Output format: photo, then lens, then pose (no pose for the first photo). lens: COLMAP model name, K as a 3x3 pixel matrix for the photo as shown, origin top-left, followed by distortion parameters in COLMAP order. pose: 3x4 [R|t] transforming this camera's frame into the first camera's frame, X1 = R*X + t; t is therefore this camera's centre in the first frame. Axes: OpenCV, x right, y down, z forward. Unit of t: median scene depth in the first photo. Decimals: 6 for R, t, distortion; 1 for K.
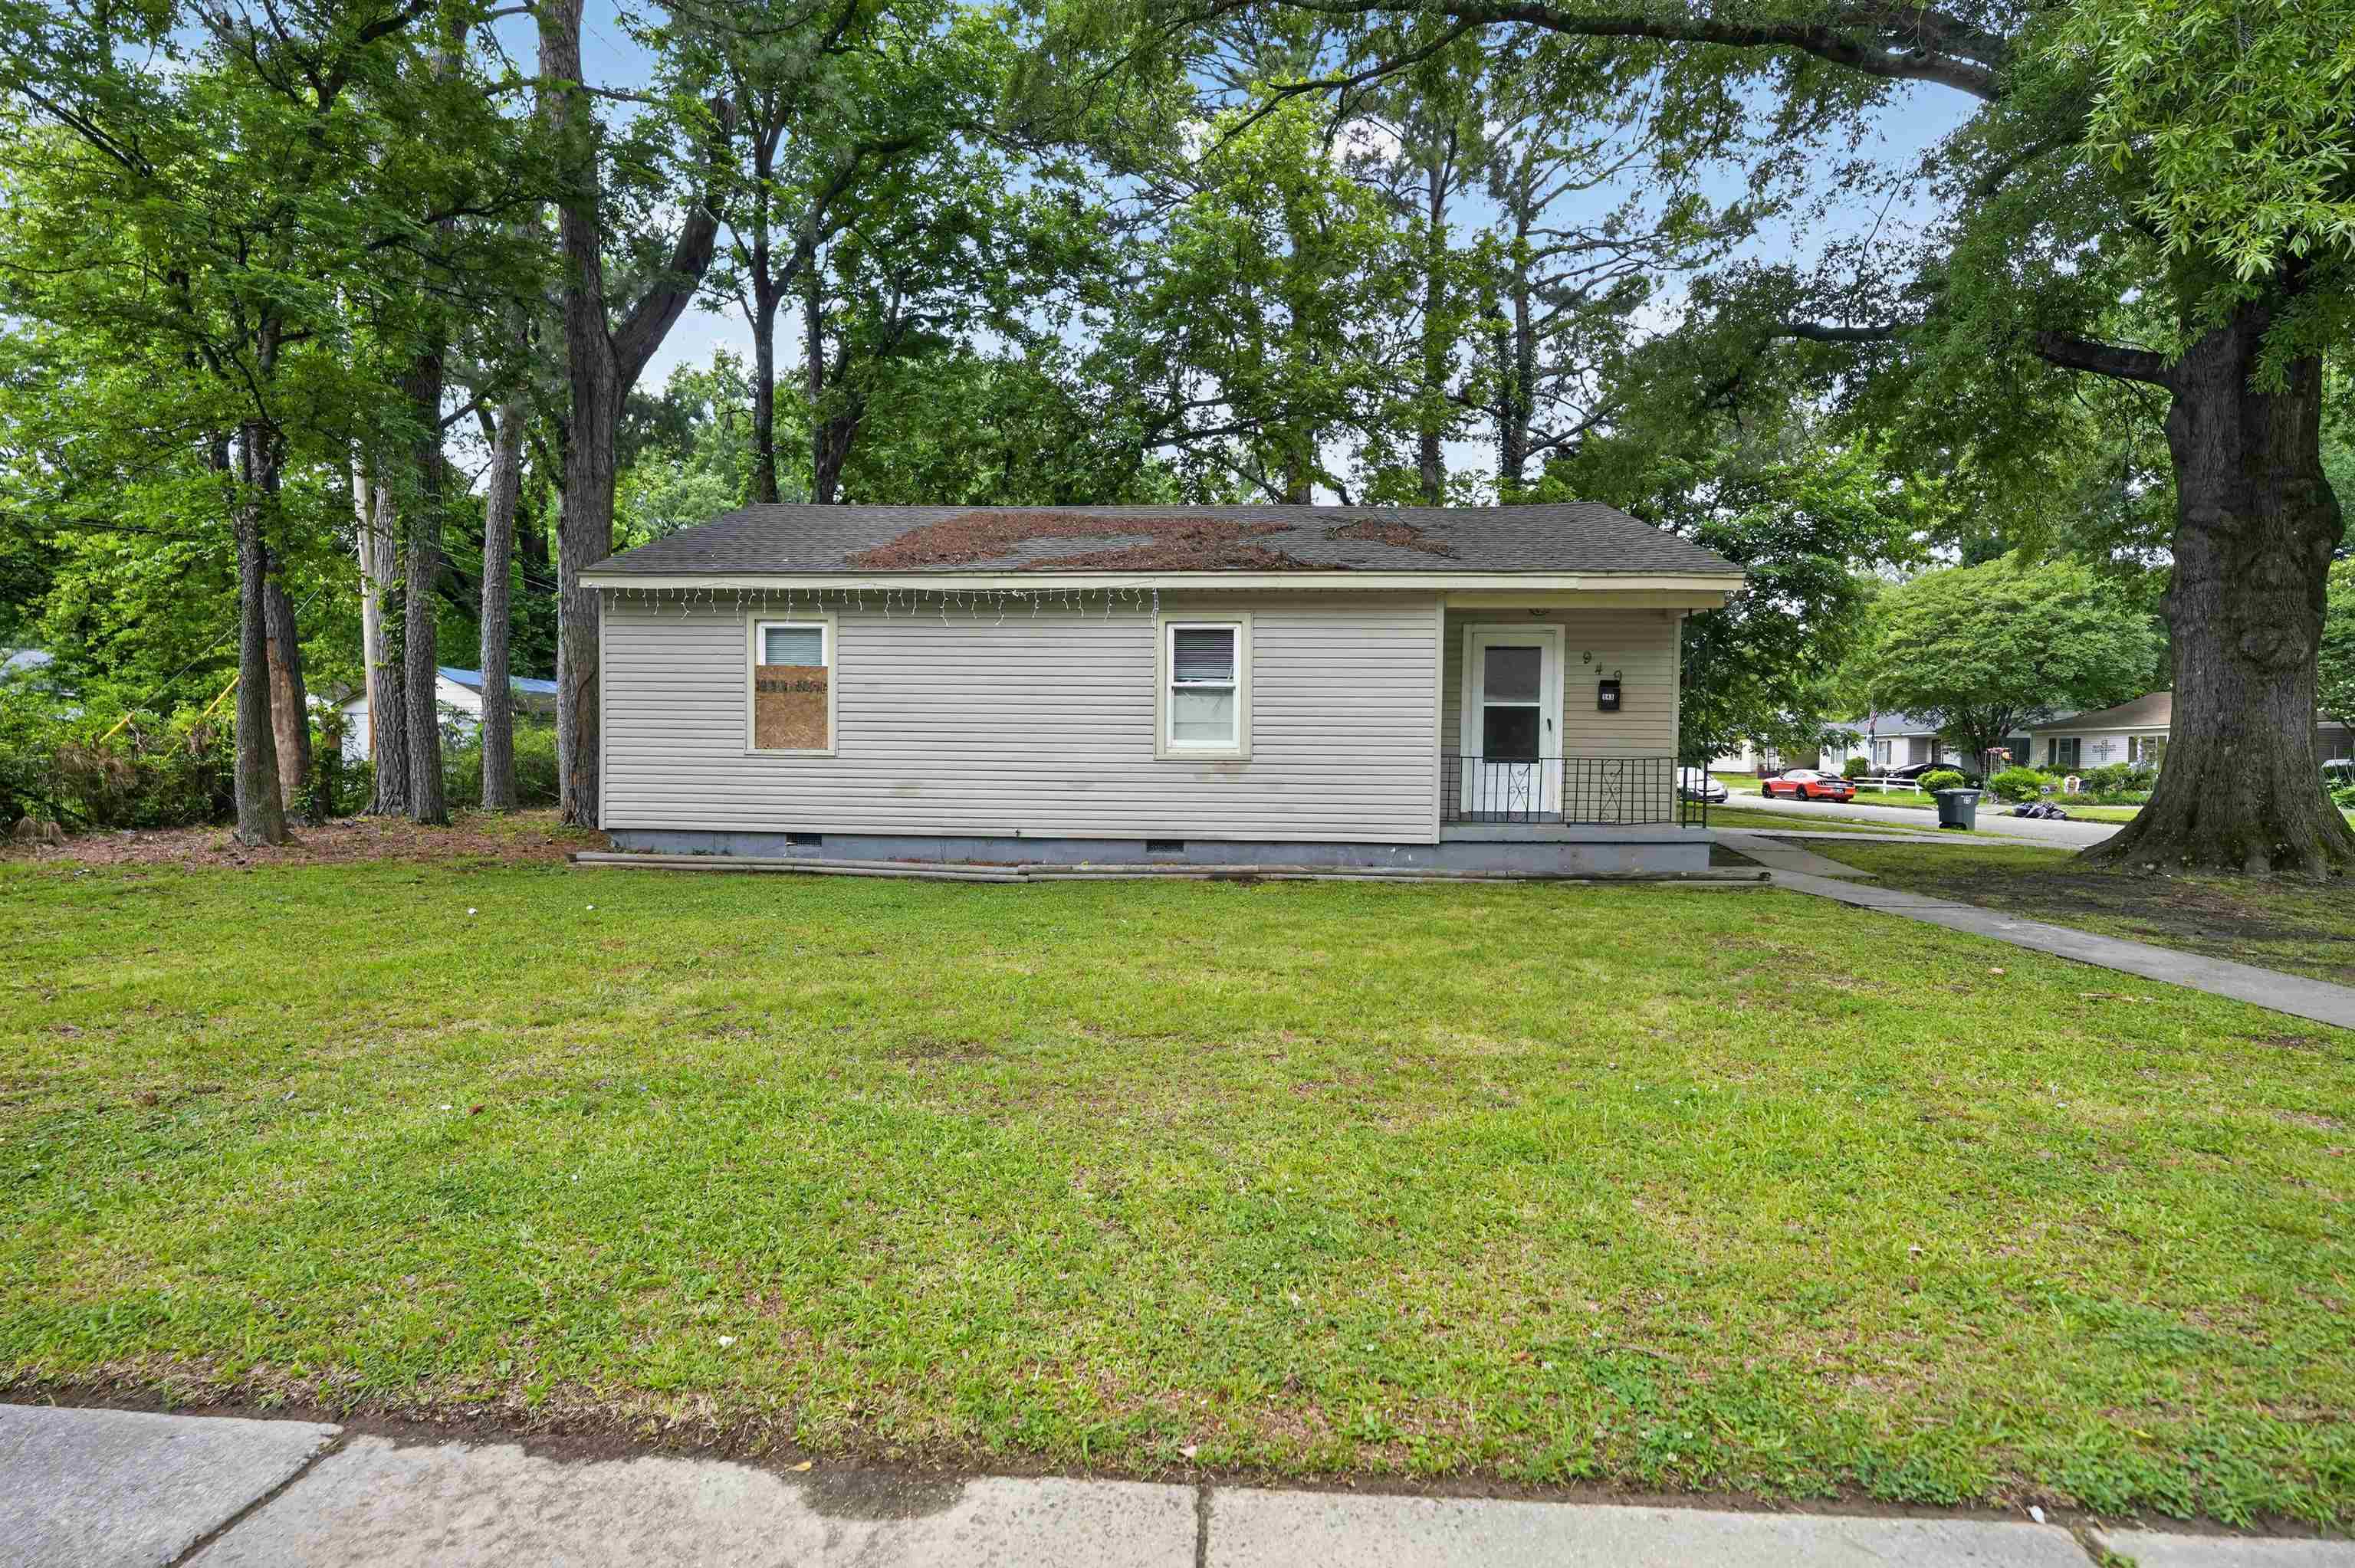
lens RADIAL K [[1046.2, 0, 1172.2], [0, 1046.2, 787.2], [0, 0, 1]] dist [-0.015786, 0.000761]
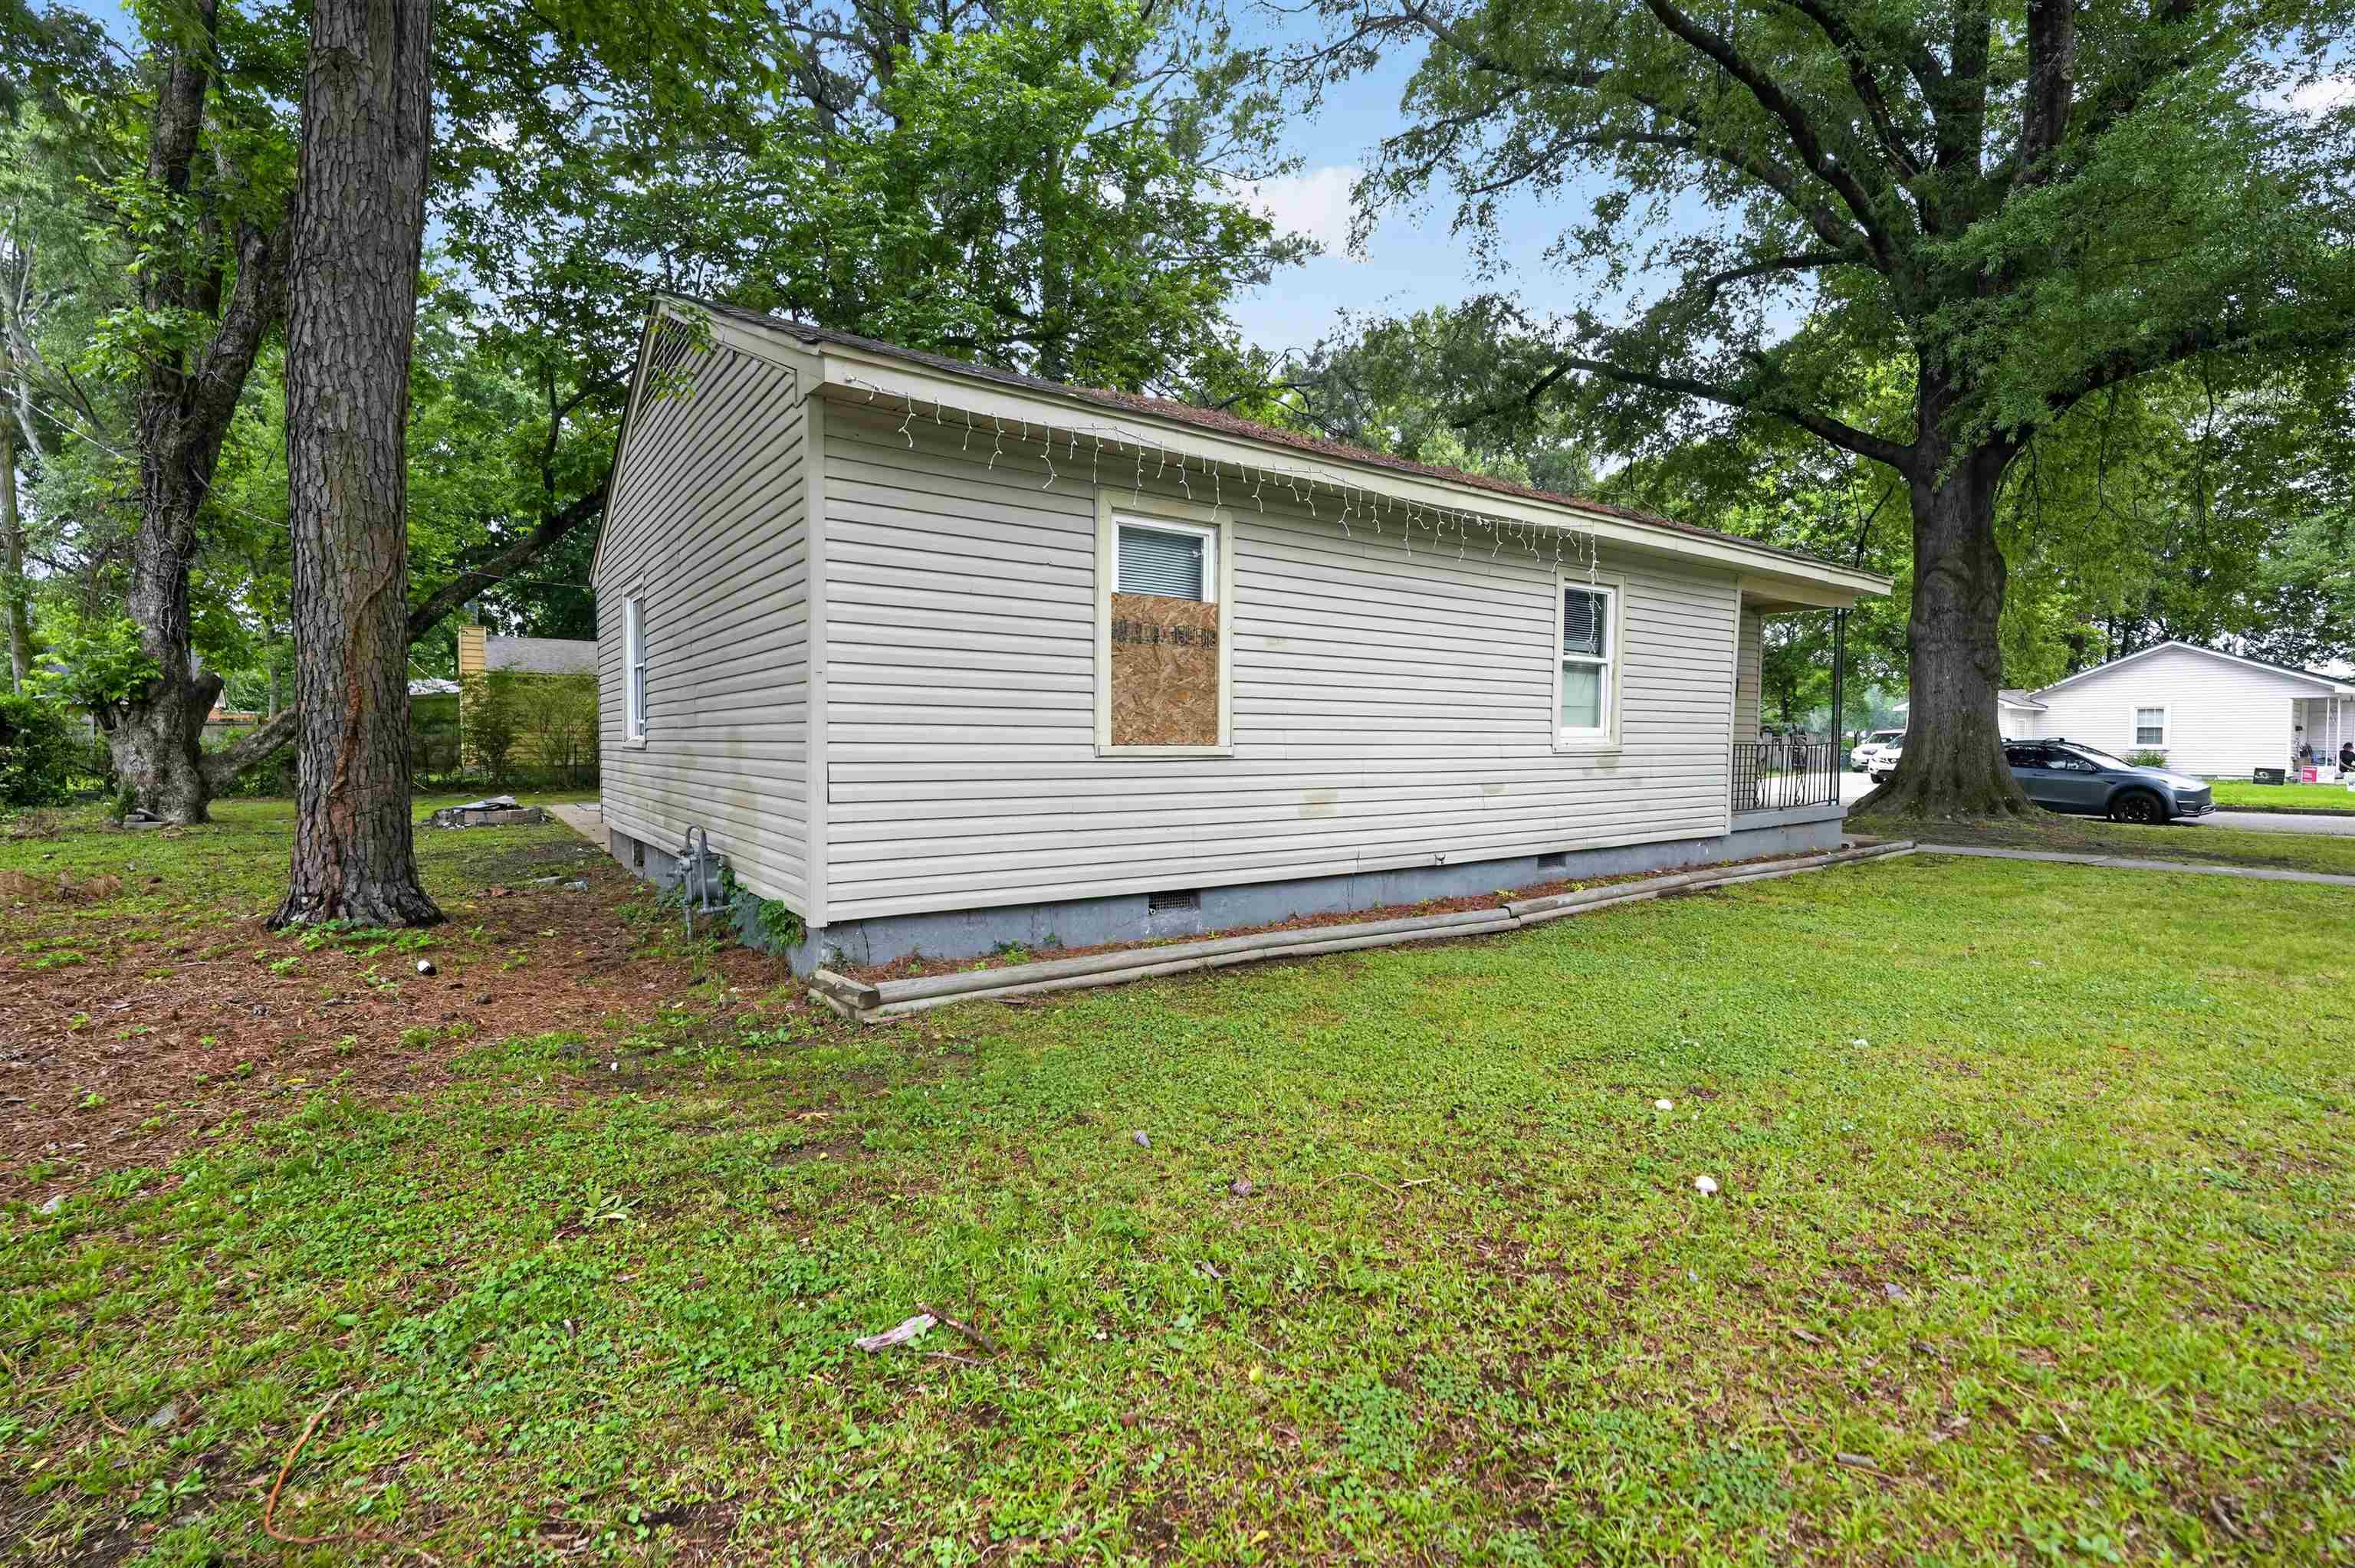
lens RADIAL K [[1046.2, 0, 1172.2], [0, 1046.2, 787.2], [0, 0, 1]] dist [-0.015786, 0.000761]
pose [[0.776661, -0.040655, 0.628606, -0.693924], [0.013085, 0.998741, 0.048426, -0.039876], [-0.629783, -0.029386, 0.776215, 0.532135]]
